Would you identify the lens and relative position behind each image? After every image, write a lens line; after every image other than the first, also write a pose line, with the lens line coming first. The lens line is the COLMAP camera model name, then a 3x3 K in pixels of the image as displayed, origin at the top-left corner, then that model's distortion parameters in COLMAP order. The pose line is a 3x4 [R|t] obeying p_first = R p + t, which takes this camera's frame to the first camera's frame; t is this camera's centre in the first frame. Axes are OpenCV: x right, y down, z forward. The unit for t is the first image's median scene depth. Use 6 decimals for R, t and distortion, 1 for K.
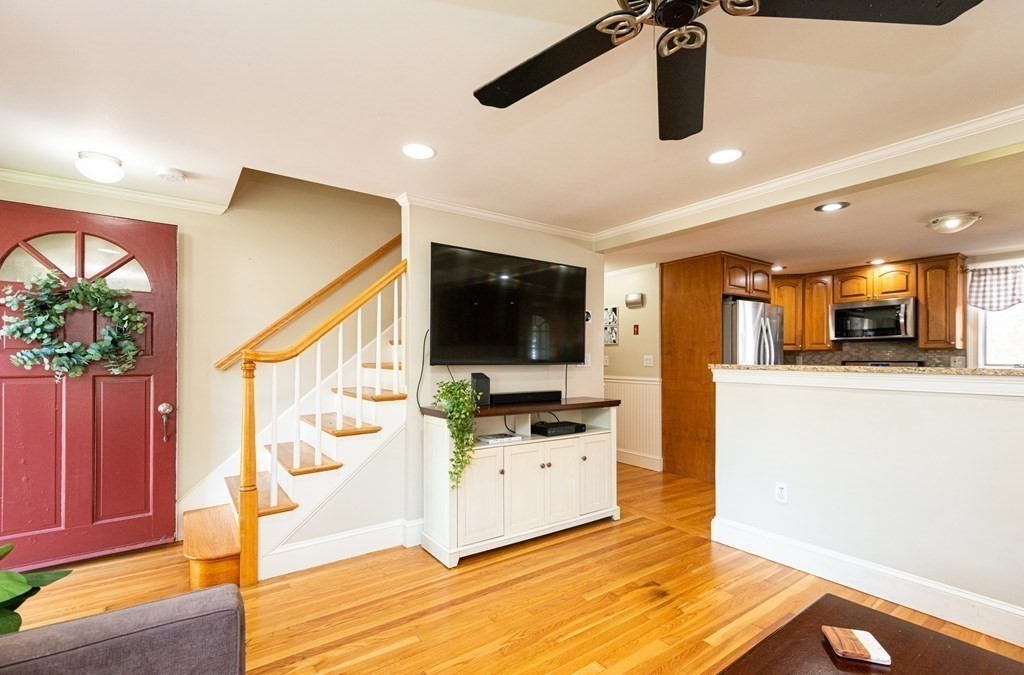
lens RADIAL K [[456.6, 0, 513.2], [0, 456.6, 362.3], [0, 0, 1]] dist [0.013608, -0.000220]
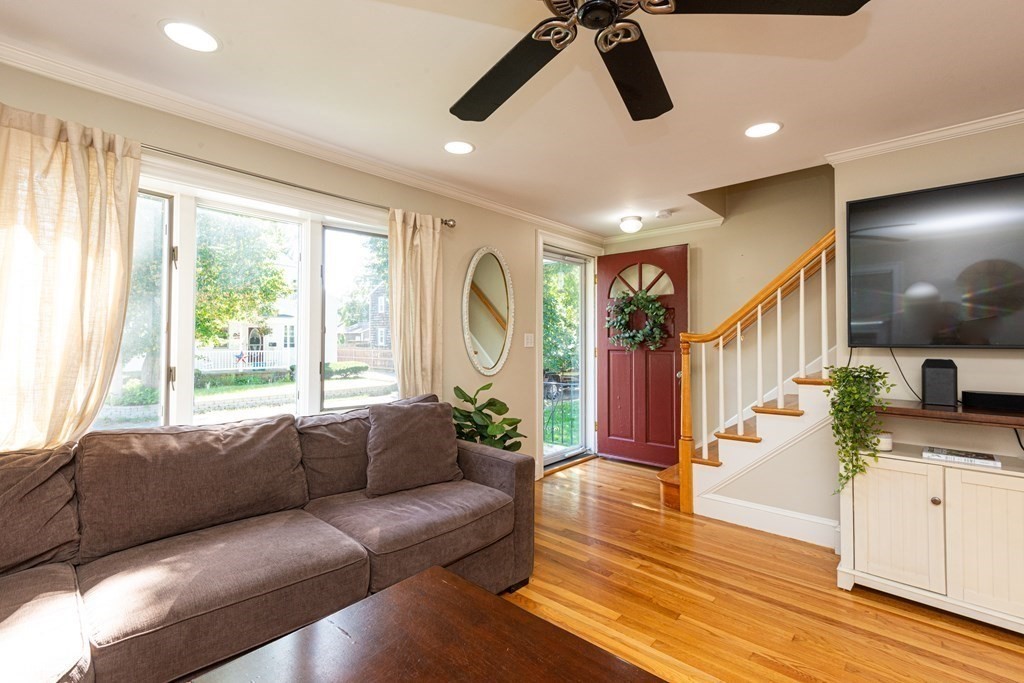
lens RADIAL K [[456.4, 0, 526.1], [0, 456.4, 336.1], [0, 0, 1]] dist [0.001731, -0.000066]
pose [[0.228820, -0.008355, -0.973433, 0.561458], [-0.005809, 0.999934, -0.009948, -0.003037], [0.973451, 0.007931, 0.228757, 0.243776]]
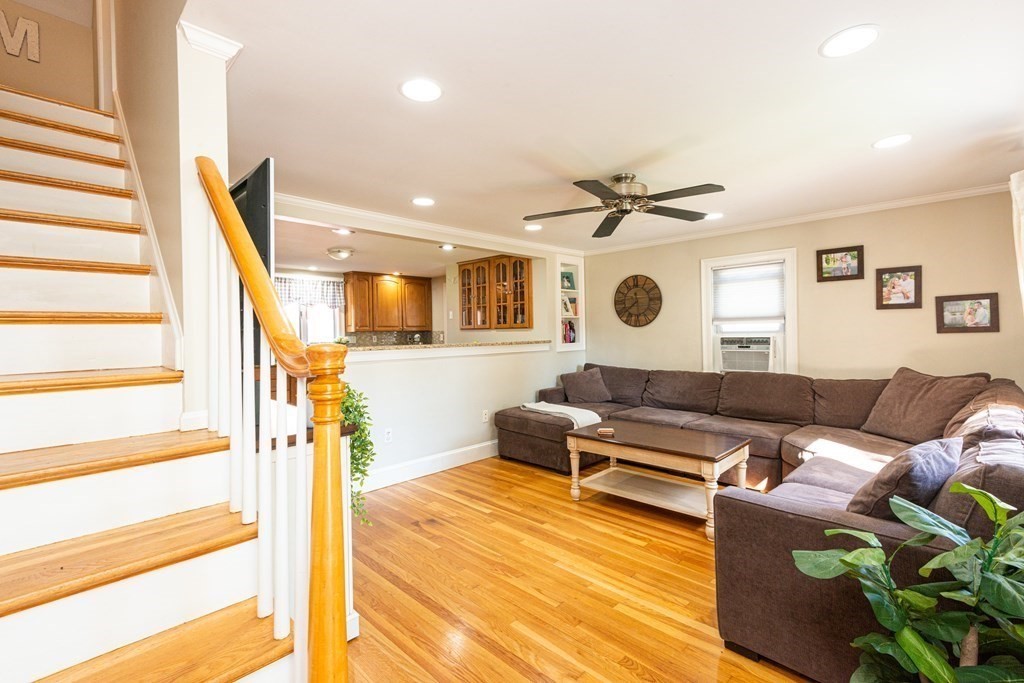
lens RADIAL K [[460.4, 0, 517.8], [0, 460.4, 329.2], [0, 0, 1]] dist [0.002012, 0.000214]
pose [[-0.170296, 0.004395, 0.985383, -0.927691], [0.021284, 0.999773, -0.000780, -0.038451], [-0.985163, 0.020840, -0.170351, 0.873115]]
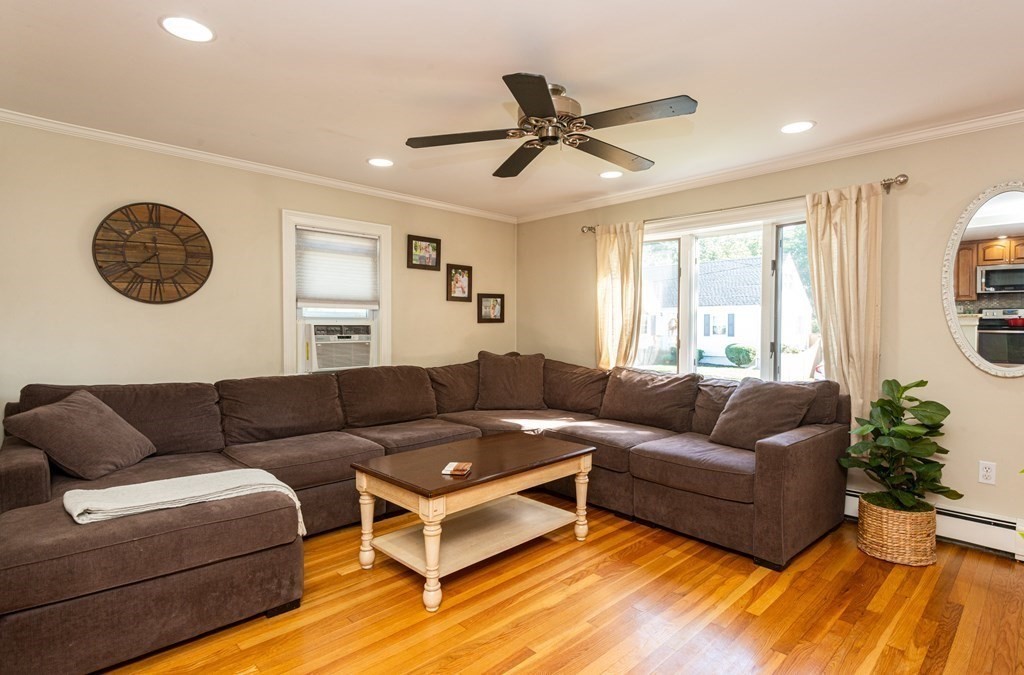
lens RADIAL K [[518.3, 0, 512.0], [0, 518.3, 337.5], [0, 0, 1]] dist [0.003252, 0.000314]
pose [[-0.989287, -0.002693, -0.145957, 0.342884], [-0.005793, 0.999767, 0.020818, 0.010436], [0.145866, 0.021440, -0.989072, 1.308293]]
